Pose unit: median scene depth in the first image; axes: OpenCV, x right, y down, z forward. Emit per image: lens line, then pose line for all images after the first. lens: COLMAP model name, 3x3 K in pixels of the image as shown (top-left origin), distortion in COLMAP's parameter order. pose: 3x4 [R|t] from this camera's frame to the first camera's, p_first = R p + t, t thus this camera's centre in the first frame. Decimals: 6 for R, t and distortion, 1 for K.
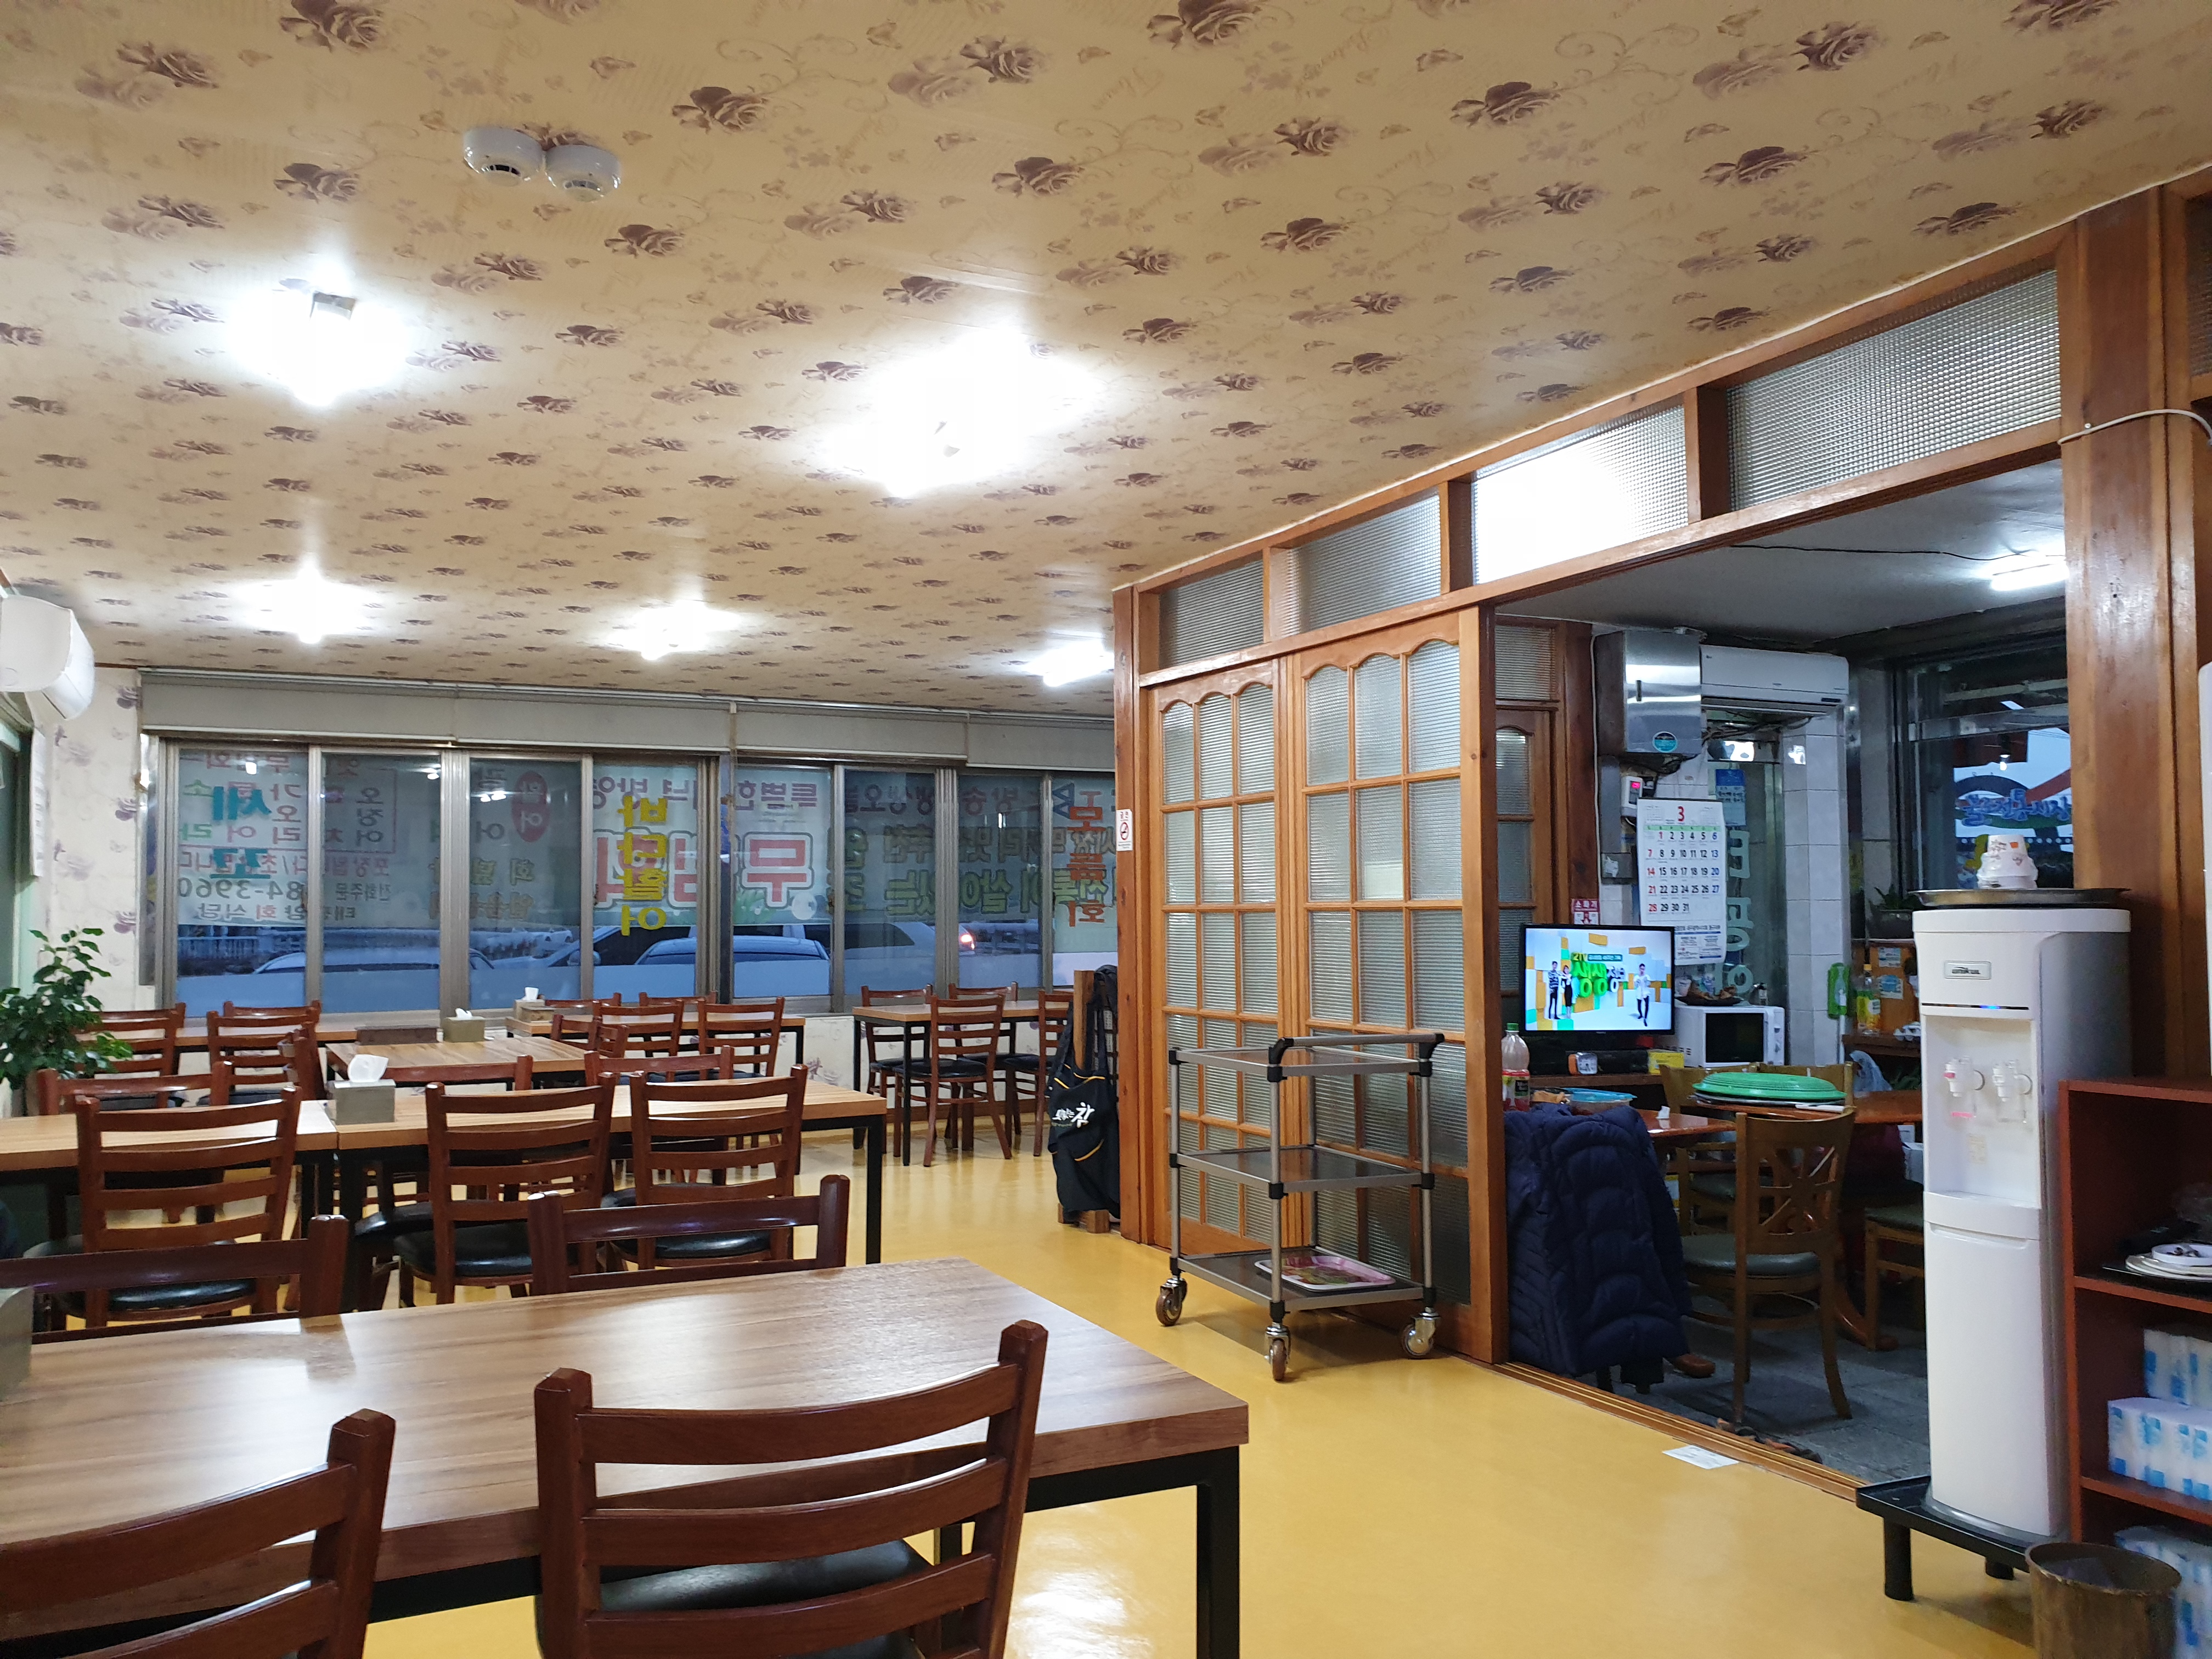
lens RADIAL K [[1683.7, 0, 1132.1], [0, 1683.7, 828.5], [0, 0, 1]] dist [0.068915, -0.053344]
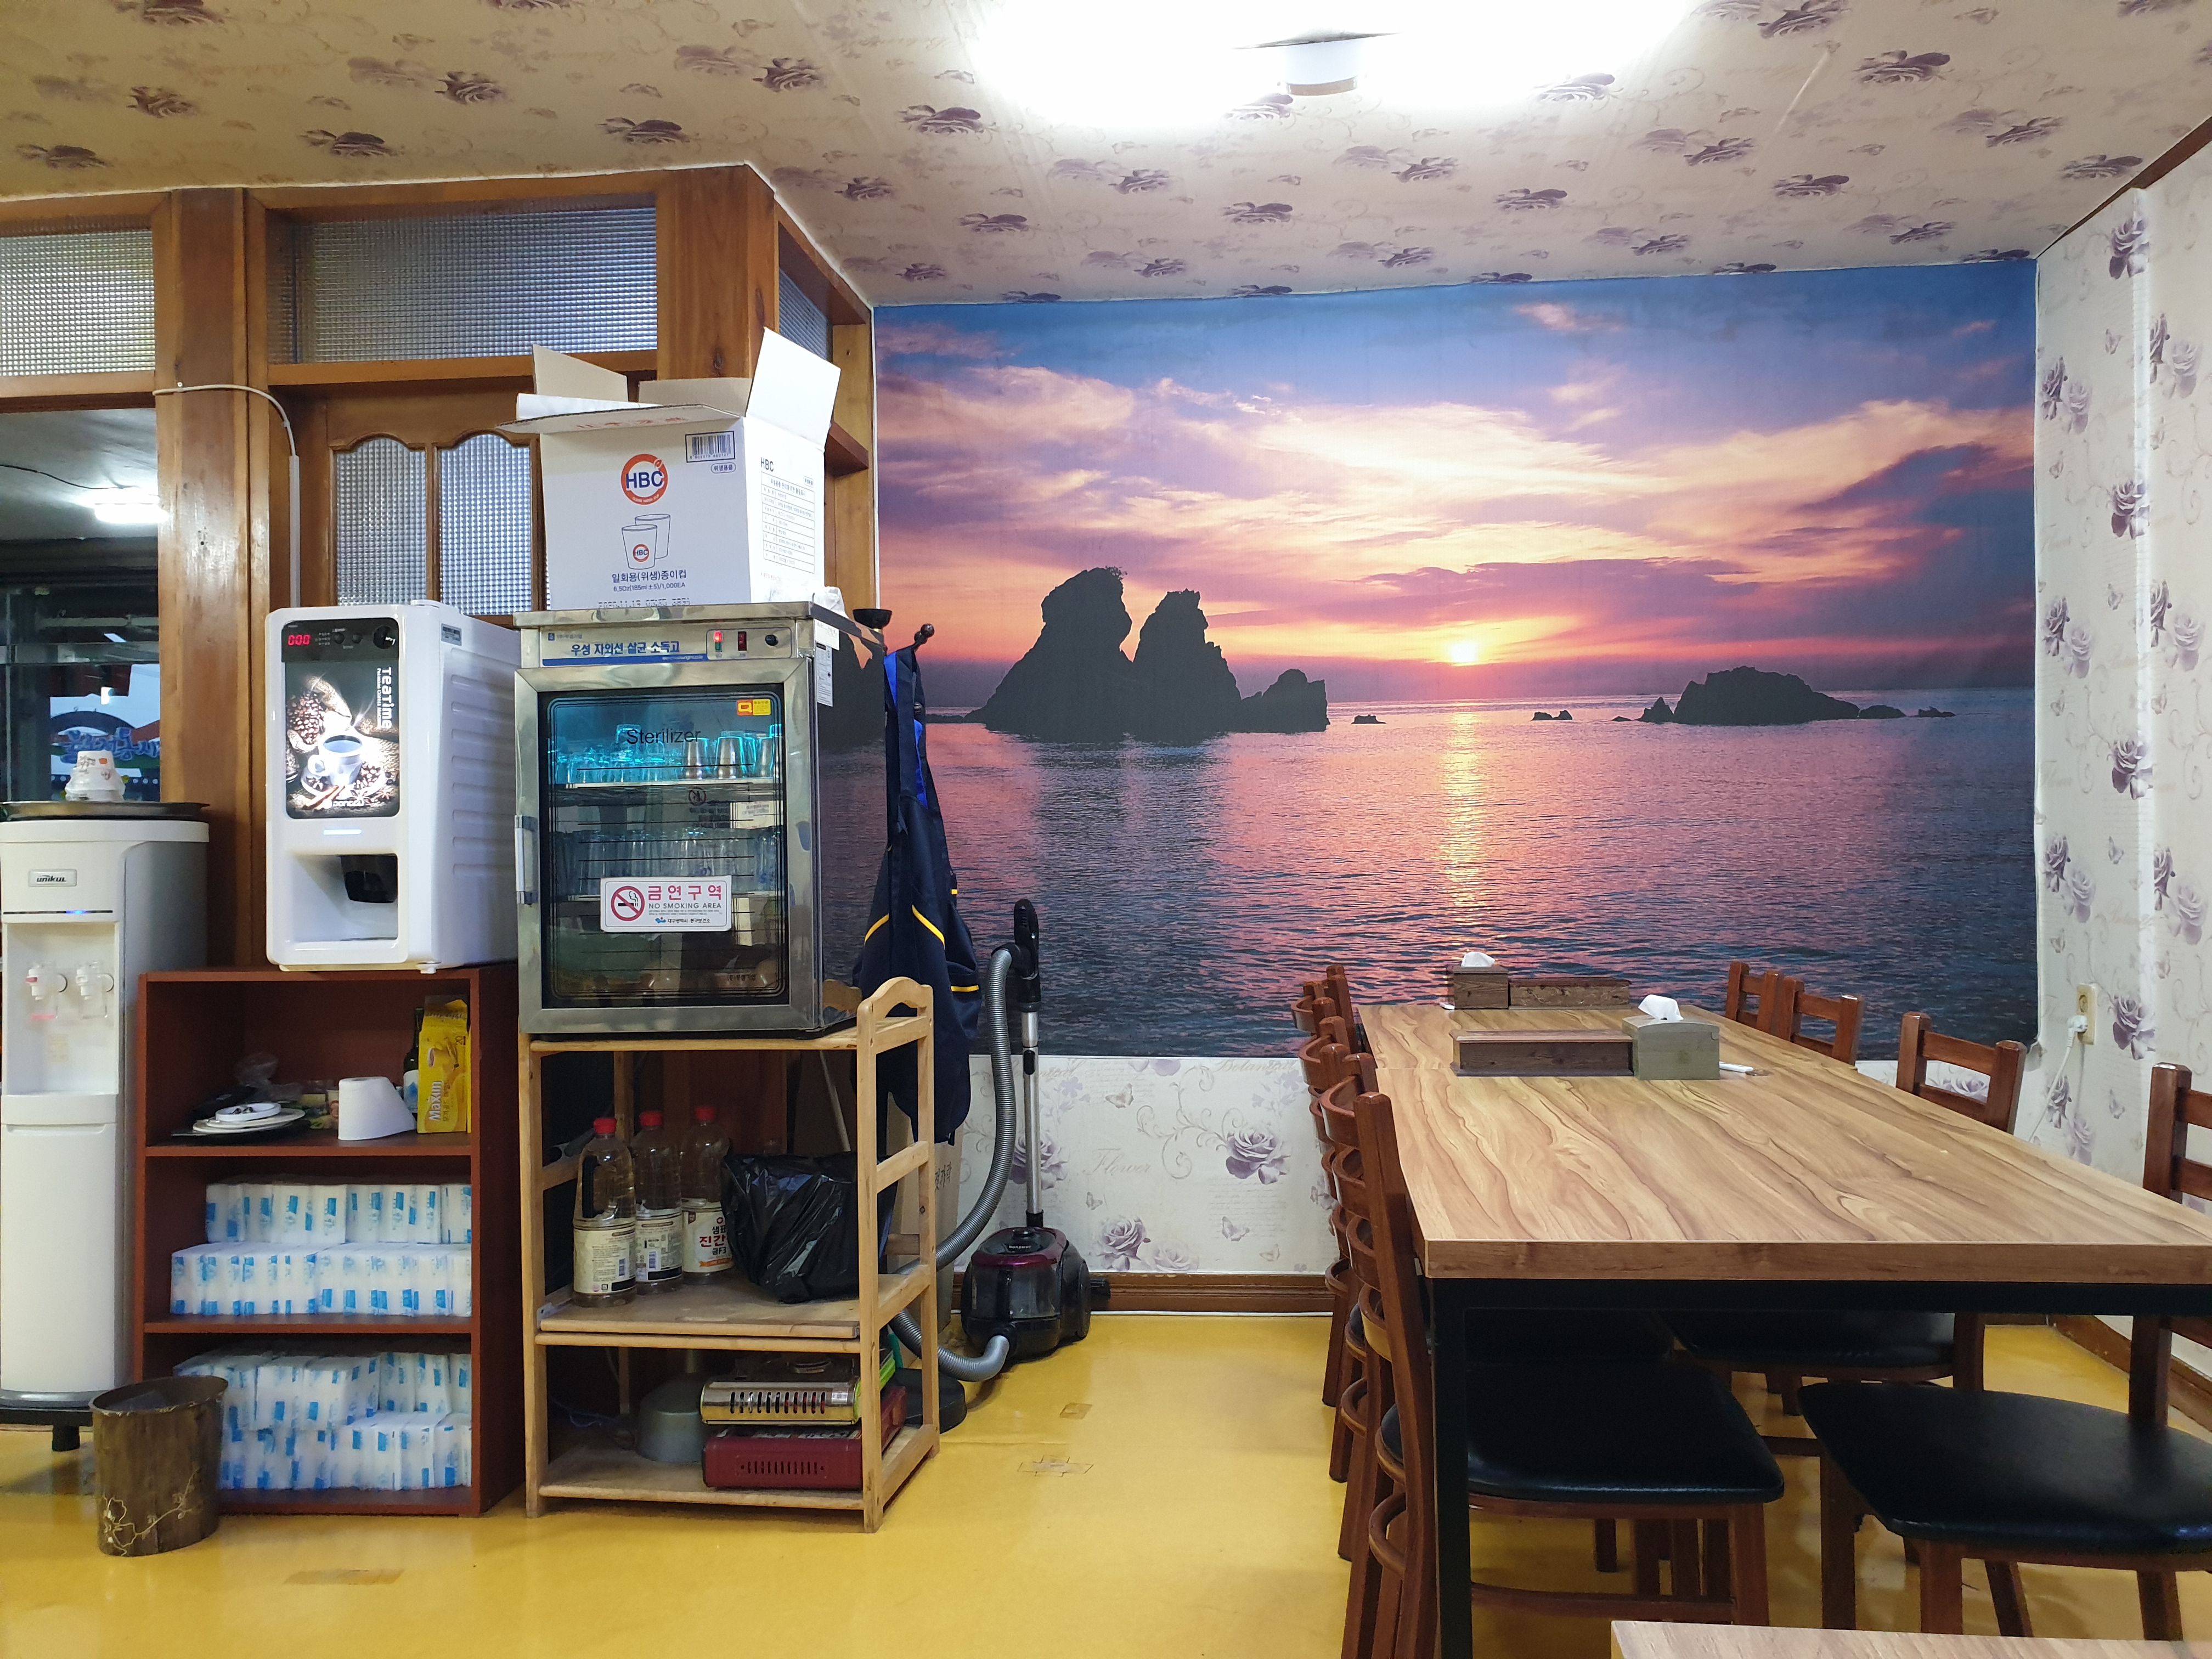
lens RADIAL K [[1683.7, 0, 1132.1], [0, 1683.7, 828.5], [0, 0, 1]] dist [0.068915, -0.053344]
pose [[0.530656, 0.005032, 0.847573, -0.052728], [-0.033078, 0.999344, 0.014777, 0.014432], [-0.846942, -0.035878, 0.530474, -0.119080]]
